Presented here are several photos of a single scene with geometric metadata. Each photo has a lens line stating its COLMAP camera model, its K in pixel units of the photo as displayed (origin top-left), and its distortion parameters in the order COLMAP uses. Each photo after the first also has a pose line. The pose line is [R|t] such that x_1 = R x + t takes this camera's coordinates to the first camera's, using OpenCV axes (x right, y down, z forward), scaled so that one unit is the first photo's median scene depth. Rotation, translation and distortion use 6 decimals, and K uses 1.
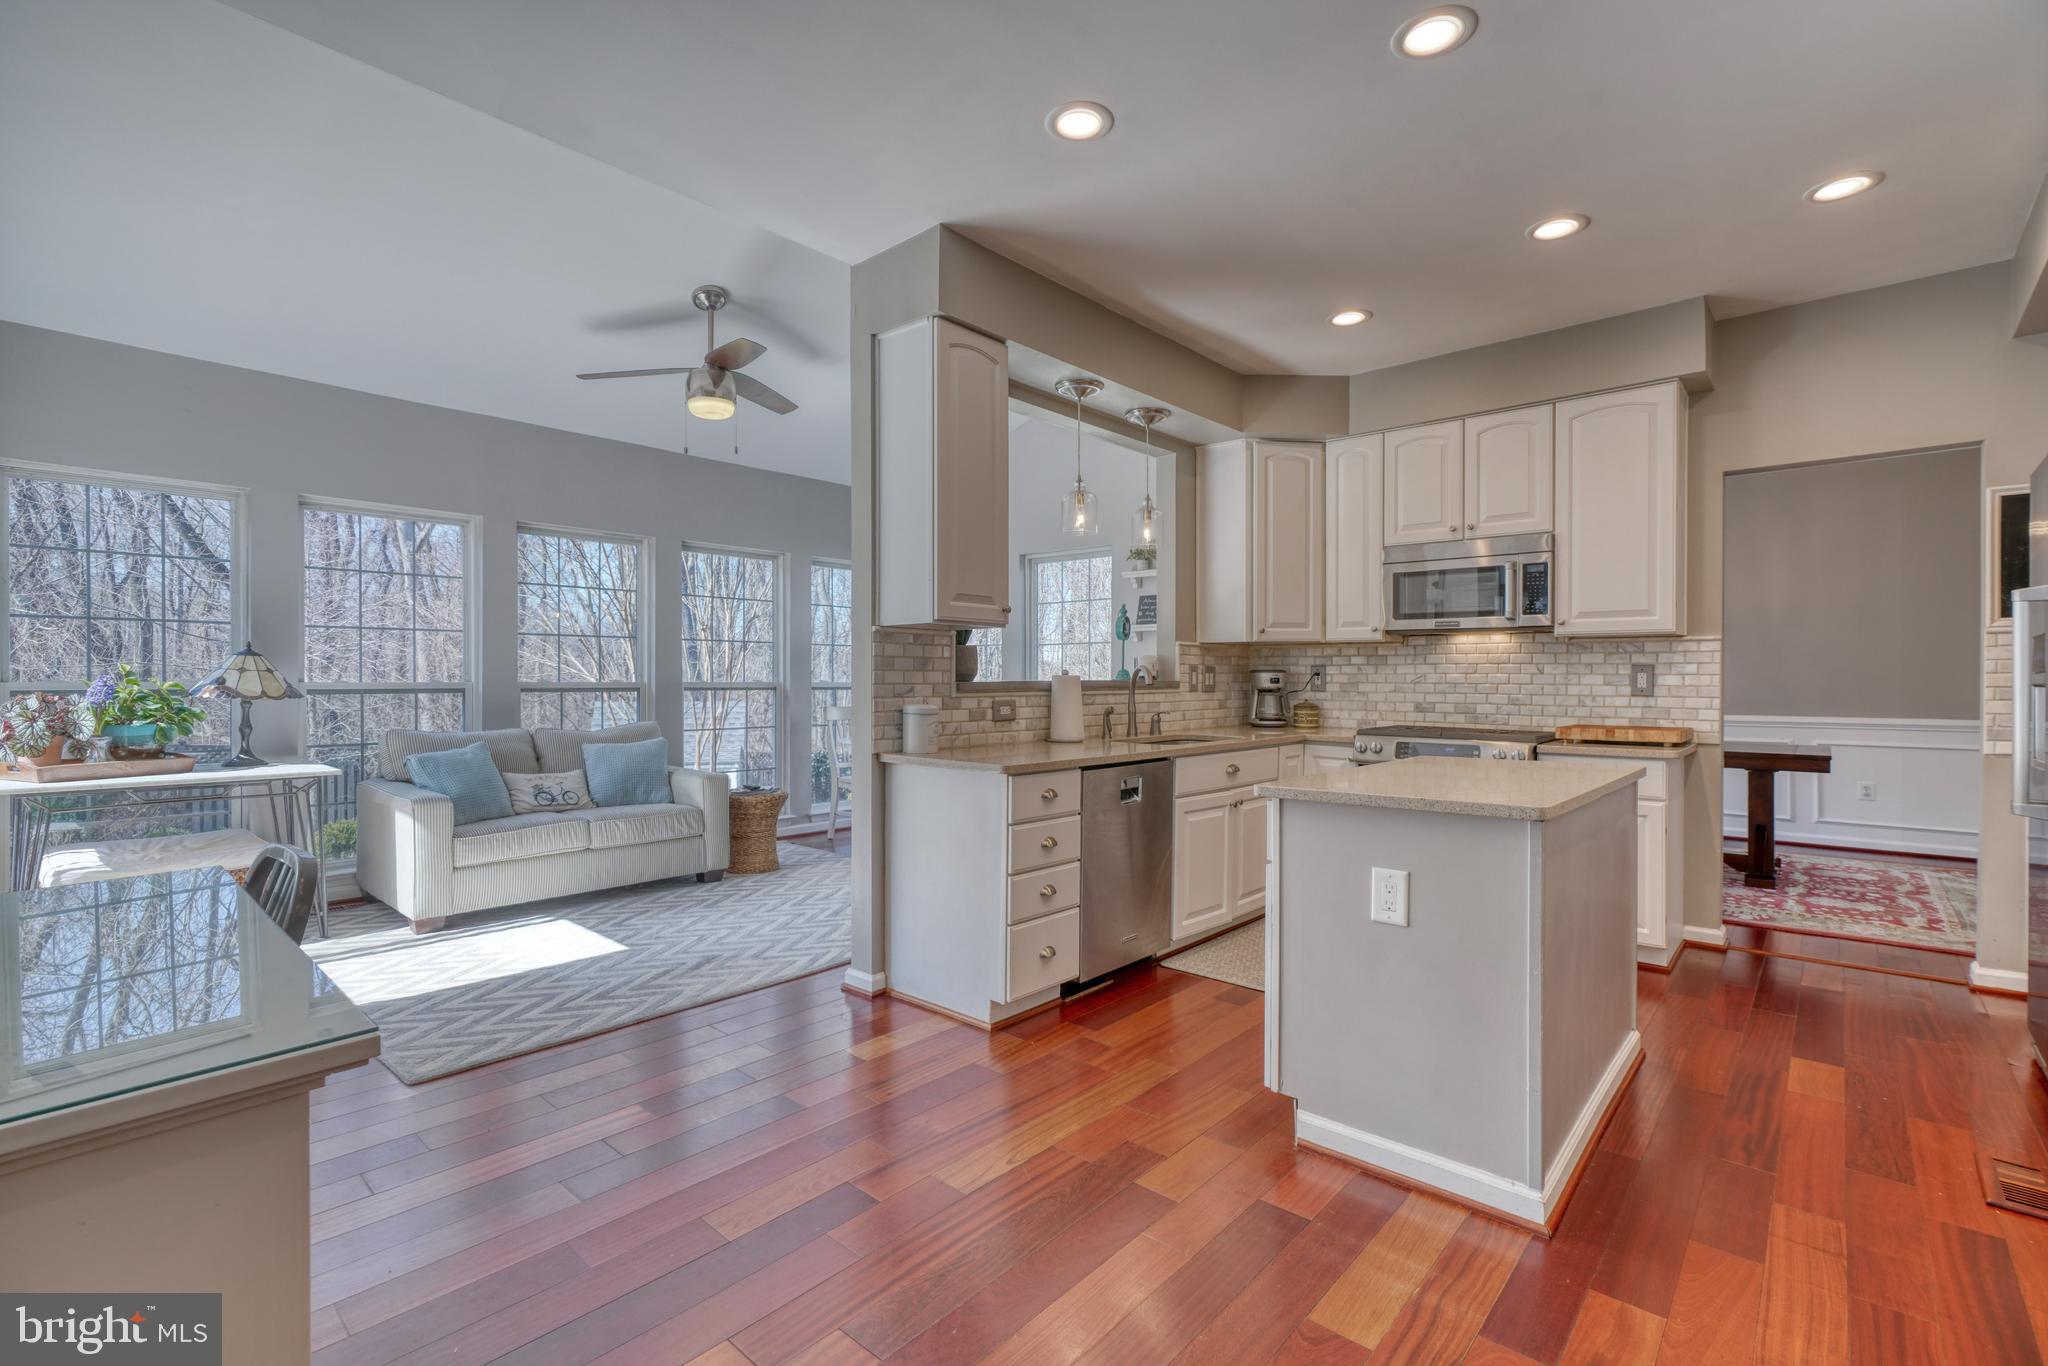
lens RADIAL K [[914.1, 0, 1018.6], [0, 914.1, 680.1], [0, 0, 1]] dist [-0.000821, 0.000630]
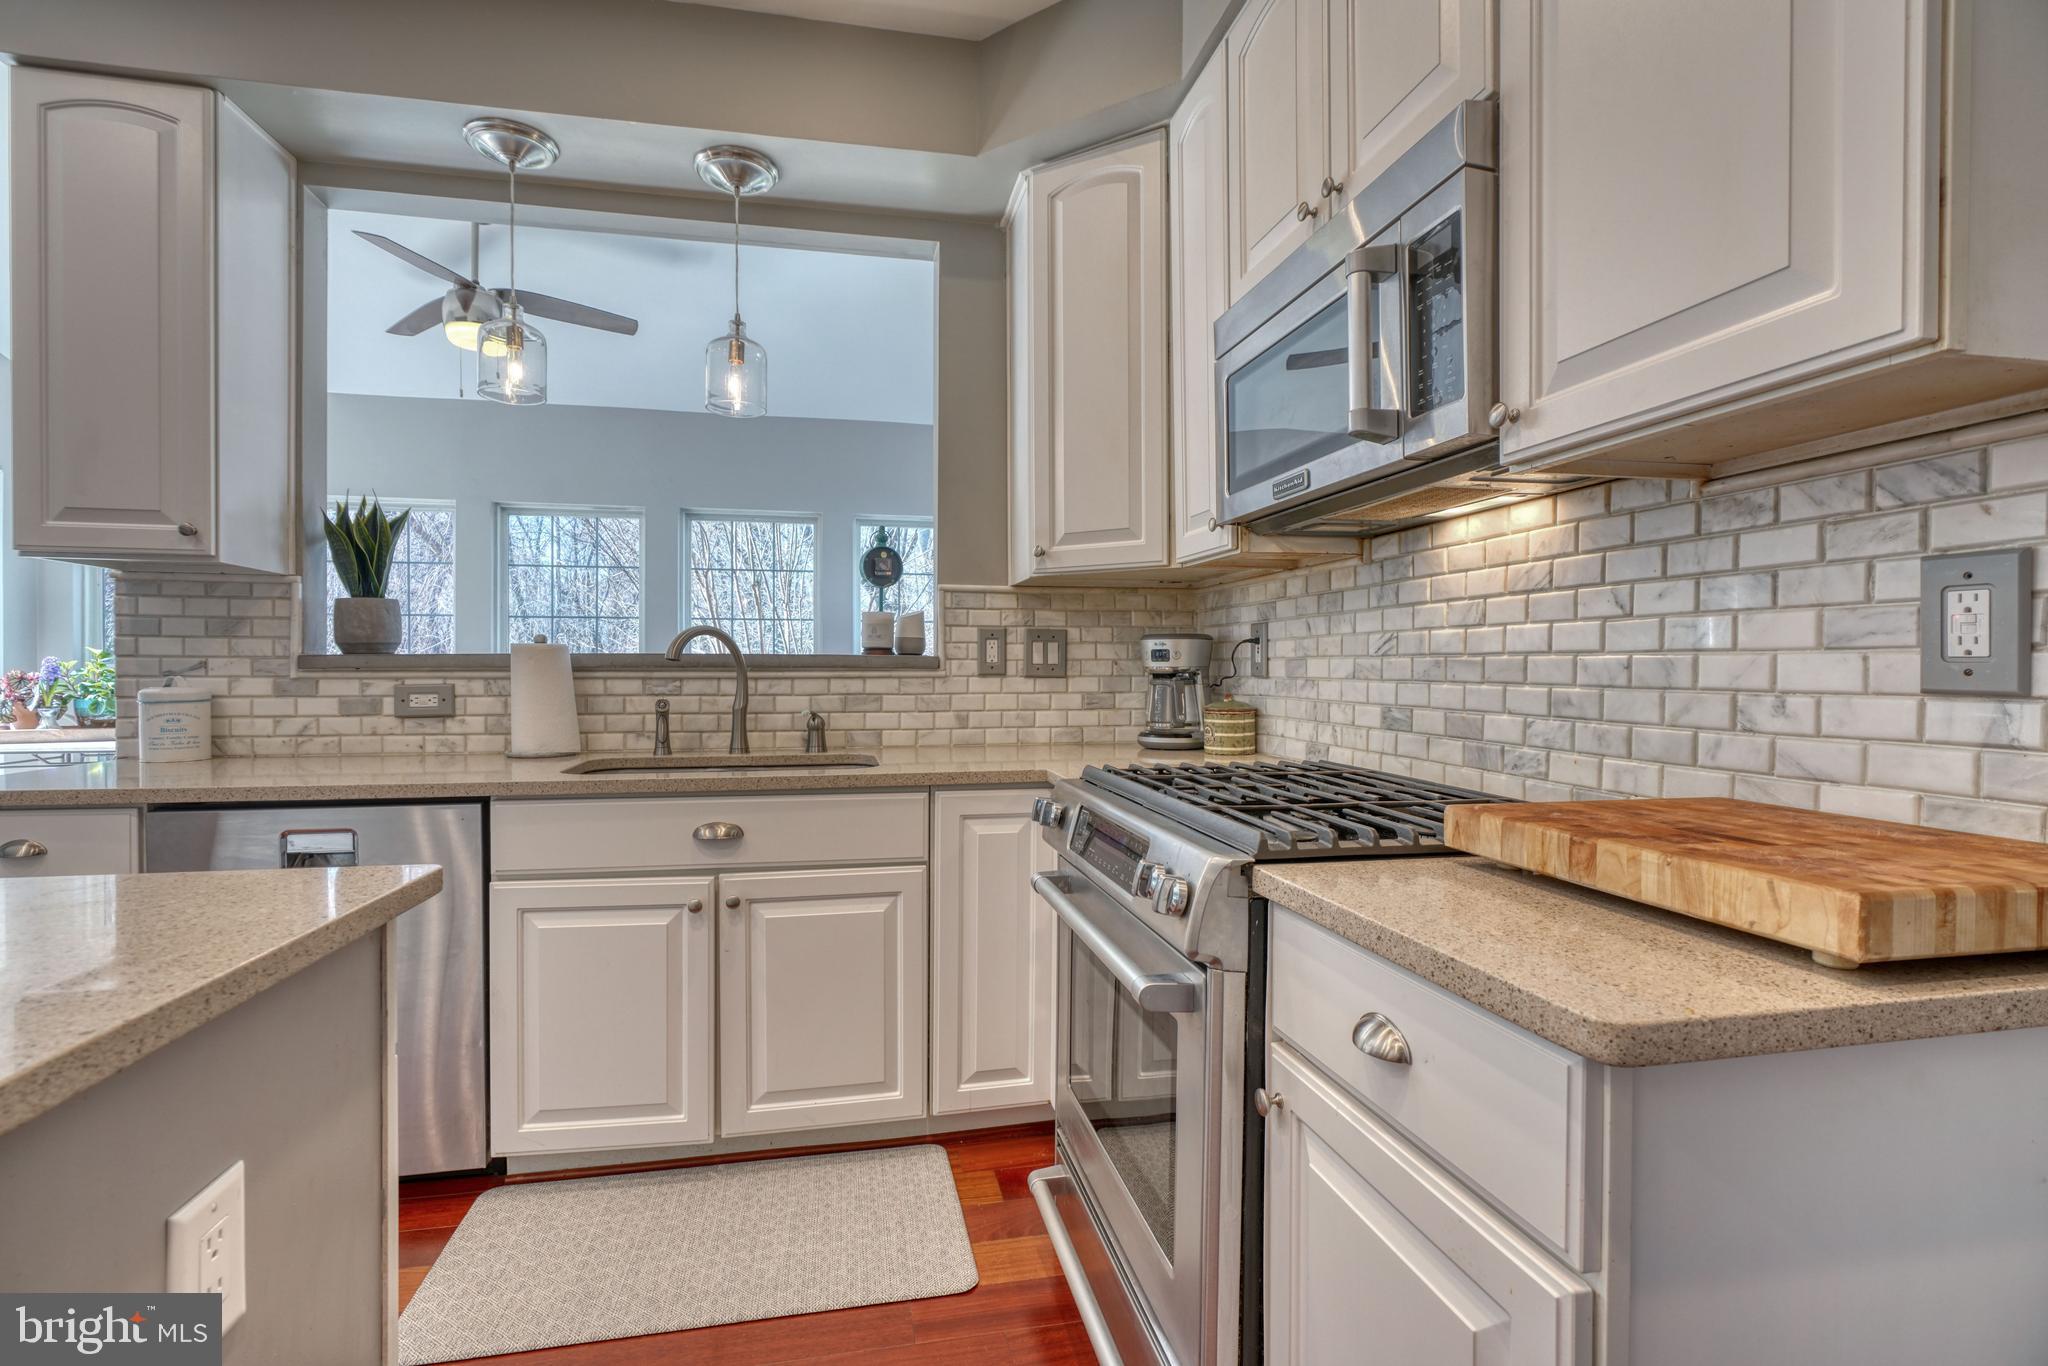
lens RADIAL K [[909.9, 0, 1013.2], [0, 909.9, 680.1], [0, 0, 1]] dist [-0.005749, 0.000498]
pose [[0.801755, 0.006132, -0.597622, 0.587946], [-0.001220, 0.999962, 0.008623, 0.011560], [0.597652, -0.006184, 0.801732, 0.644782]]
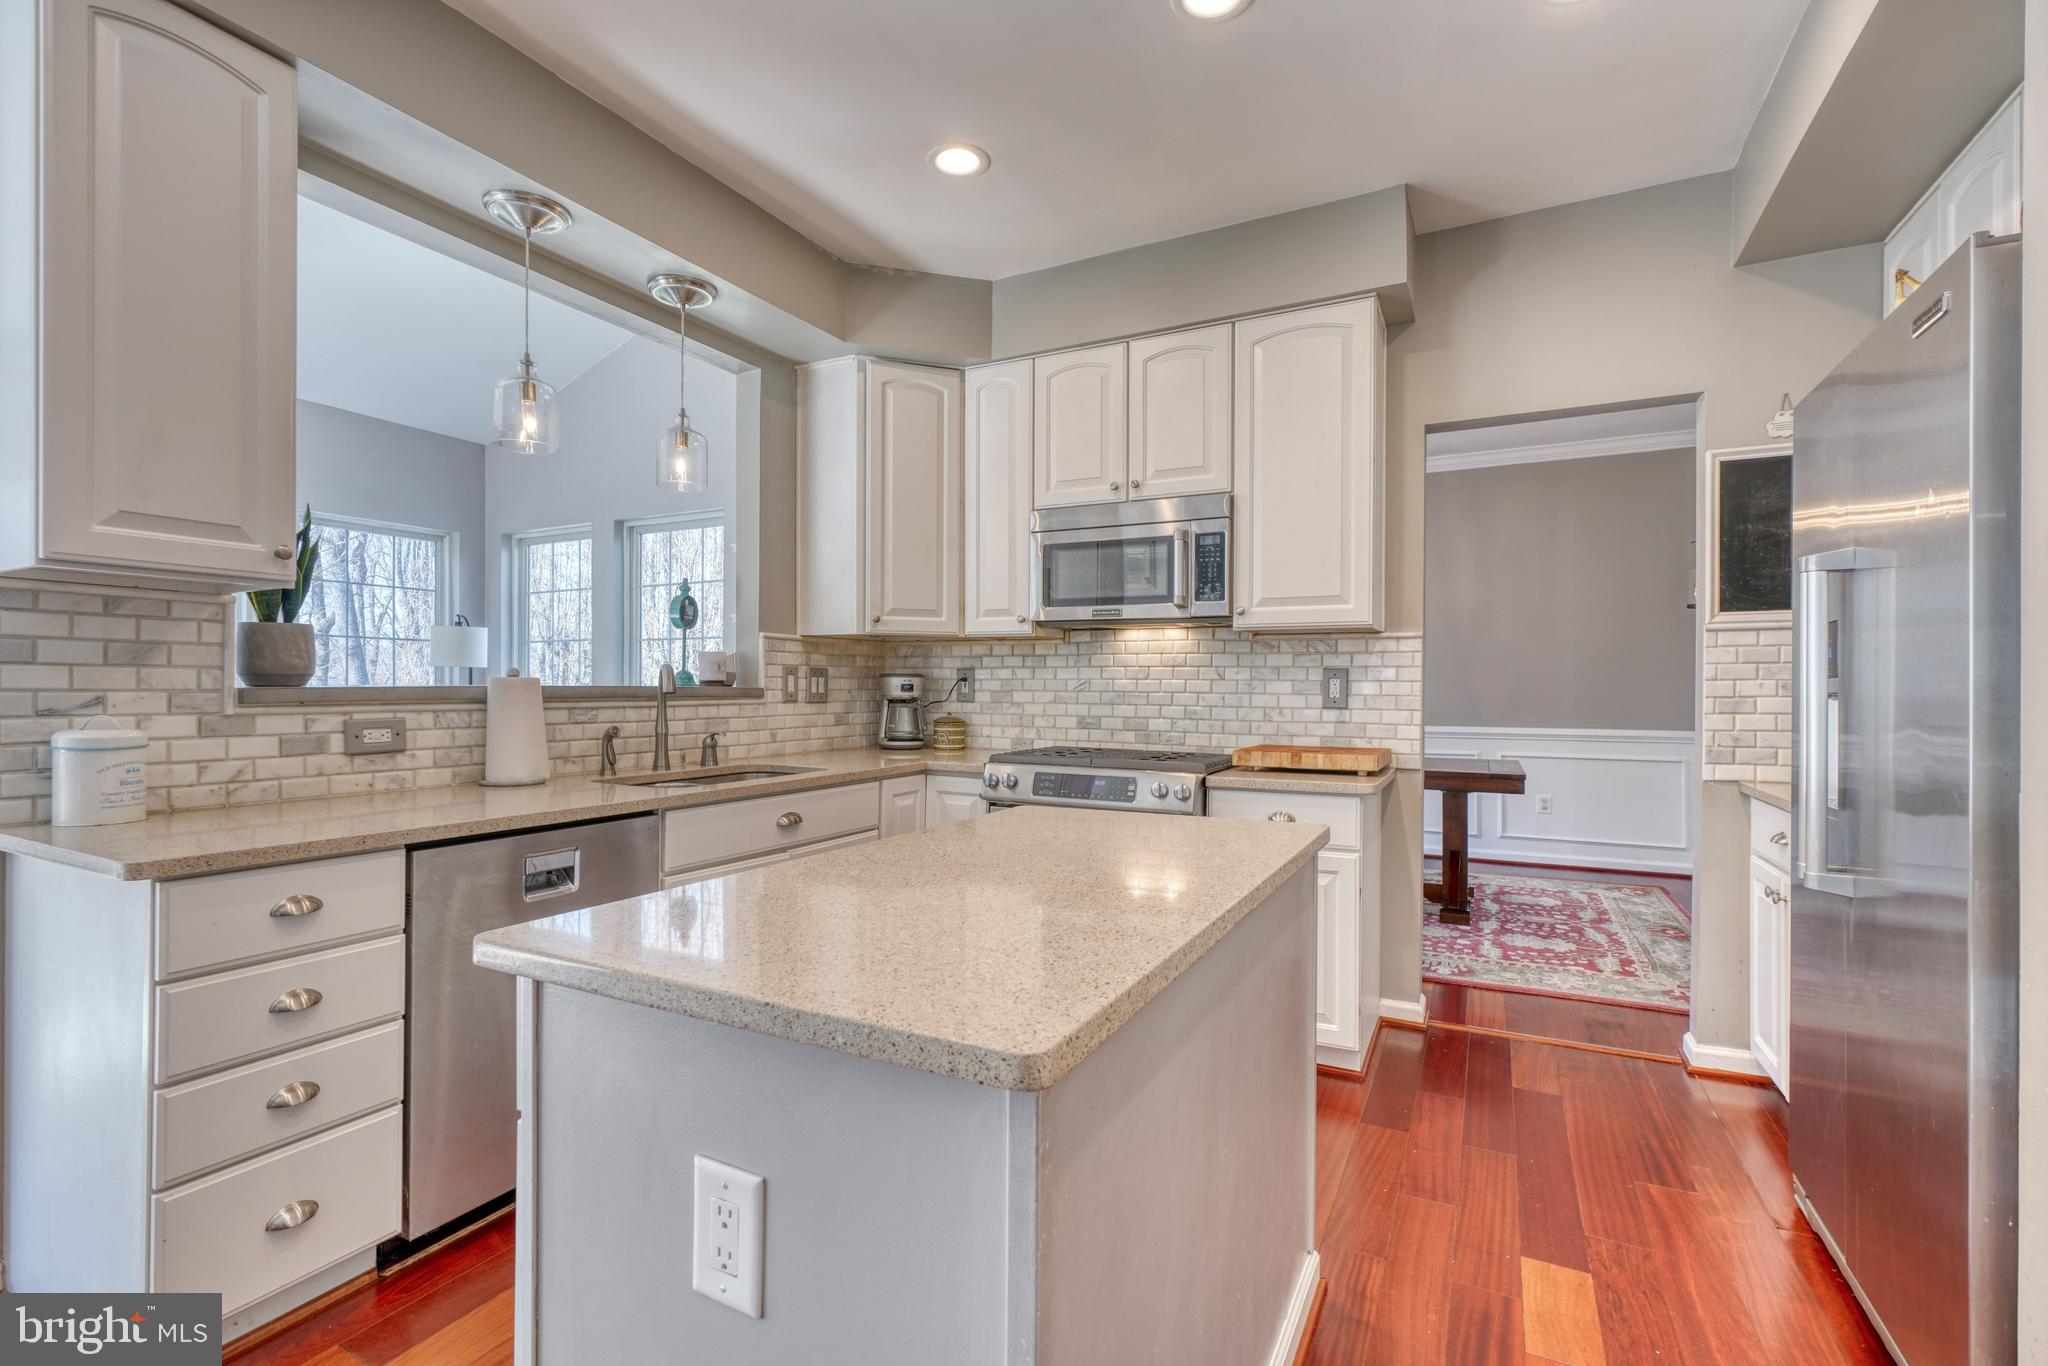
lens RADIAL K [[913.9, 0, 1010.0], [0, 913.9, 687.2], [0, 0, 1]] dist [-0.011025, -0.000121]
pose [[0.970219, 0.003216, 0.242209, 0.207632], [-0.002979, 0.999995, -0.001345, 0.001127], [-0.242212, 0.000584, 0.970223, 0.287799]]
